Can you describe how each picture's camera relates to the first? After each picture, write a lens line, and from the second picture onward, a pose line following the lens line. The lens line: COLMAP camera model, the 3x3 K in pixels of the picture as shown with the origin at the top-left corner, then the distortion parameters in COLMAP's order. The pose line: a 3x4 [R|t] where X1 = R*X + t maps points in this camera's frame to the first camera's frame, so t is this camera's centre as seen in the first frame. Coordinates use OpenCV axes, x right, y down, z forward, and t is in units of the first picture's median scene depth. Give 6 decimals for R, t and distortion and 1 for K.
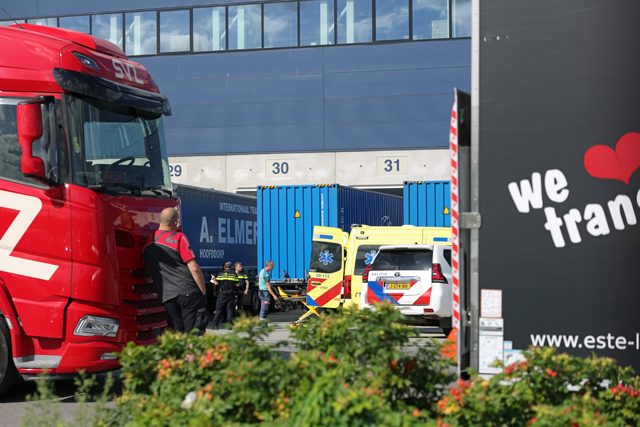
lens RADIAL K [[1282.2, 0, 319.8], [0, 1282.2, 214.7], [0, 0, 1]] dist [0.051352, 0.000000]
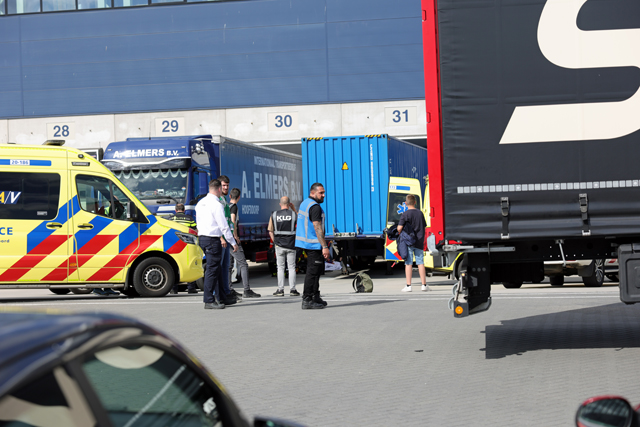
lens RADIAL K [[1282.2, 0, 319.0], [0, 1282.2, 212.0], [0, 0, 1]] dist [0.051352, 0.000000]
pose [[0.995513, -0.024719, 0.091340, -0.118785], [0.021892, 0.999254, 0.031826, 0.002738], [-0.092059, -0.029684, 0.995311, 0.035312]]
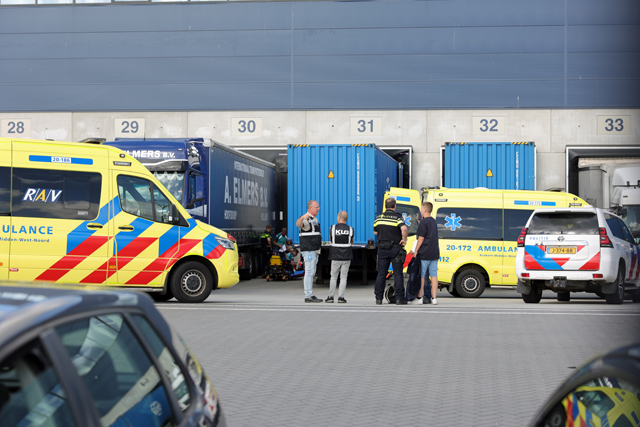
lens RADIAL K [[1282.2, 0, 319.9], [0, 1282.2, 214.1], [0, 0, 1]] dist [0.051352, 0.000000]
pose [[0.984533, 0.008502, 0.174993, -0.181911], [-0.013585, 0.999519, 0.027870, 0.002371], [-0.174672, -0.029816, 0.984175, 0.051944]]
